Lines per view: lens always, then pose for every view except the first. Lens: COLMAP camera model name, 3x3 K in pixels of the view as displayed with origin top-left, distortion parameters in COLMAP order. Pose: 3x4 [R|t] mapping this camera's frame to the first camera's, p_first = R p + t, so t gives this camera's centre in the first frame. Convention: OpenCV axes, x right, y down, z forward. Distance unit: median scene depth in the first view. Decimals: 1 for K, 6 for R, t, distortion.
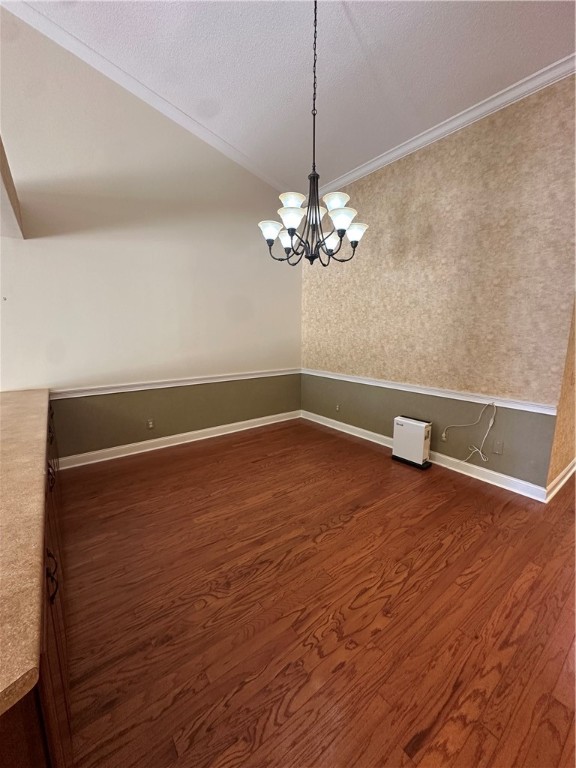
lens RADIAL K [[305.8, 0, 288.0], [0, 305.8, 384.0], [0, 0, 1]] dist [0.000690, 0.000046]
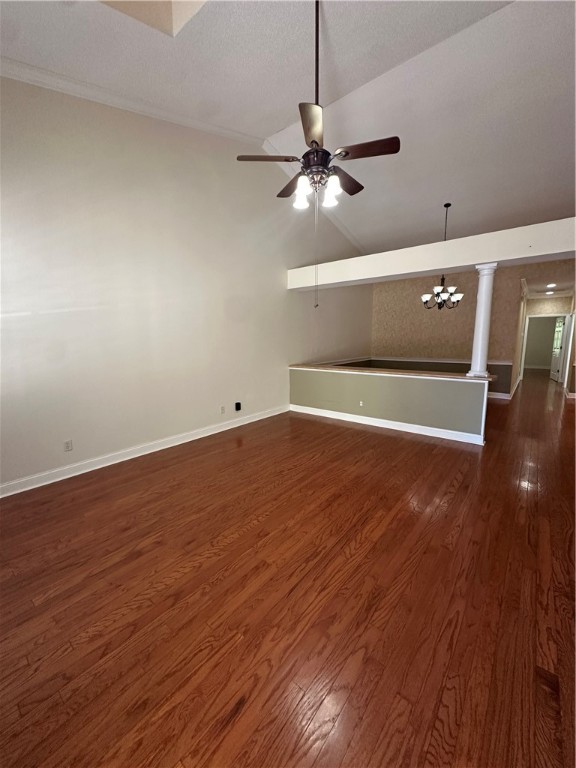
lens RADIAL K [[305.8, 0, 288.0], [0, 305.8, 384.0], [0, 0, 1]] dist [0.000690, 0.000046]
pose [[0.971666, -0.054221, 0.230056, -1.226963], [0.059296, 0.998125, -0.015200, 0.146693], [-0.228800, 0.028411, 0.973059, -0.852319]]
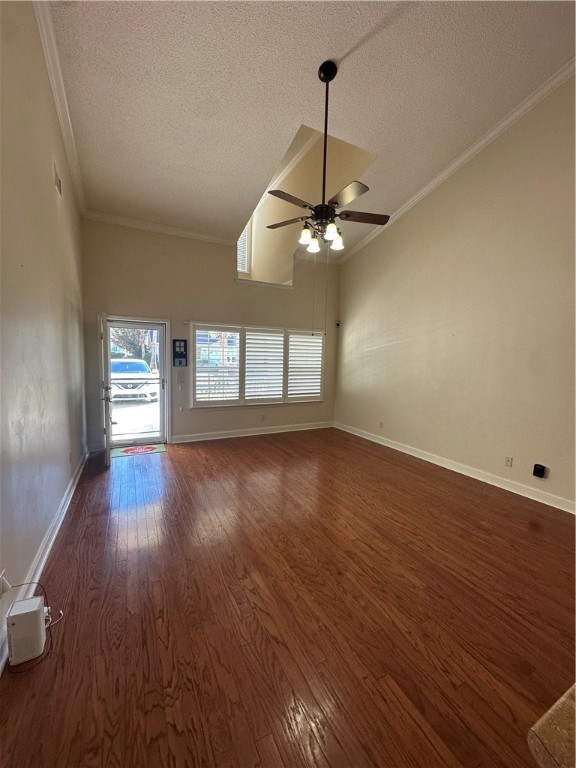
lens RADIAL K [[305.8, 0, 288.0], [0, 305.8, 384.0], [0, 0, 1]] dist [0.000690, 0.000046]
pose [[-0.169869, 0.075012, -0.982608, 2.813236], [-0.198623, 0.974030, 0.108694, -0.351869], [0.965243, 0.213632, -0.150558, 1.990162]]
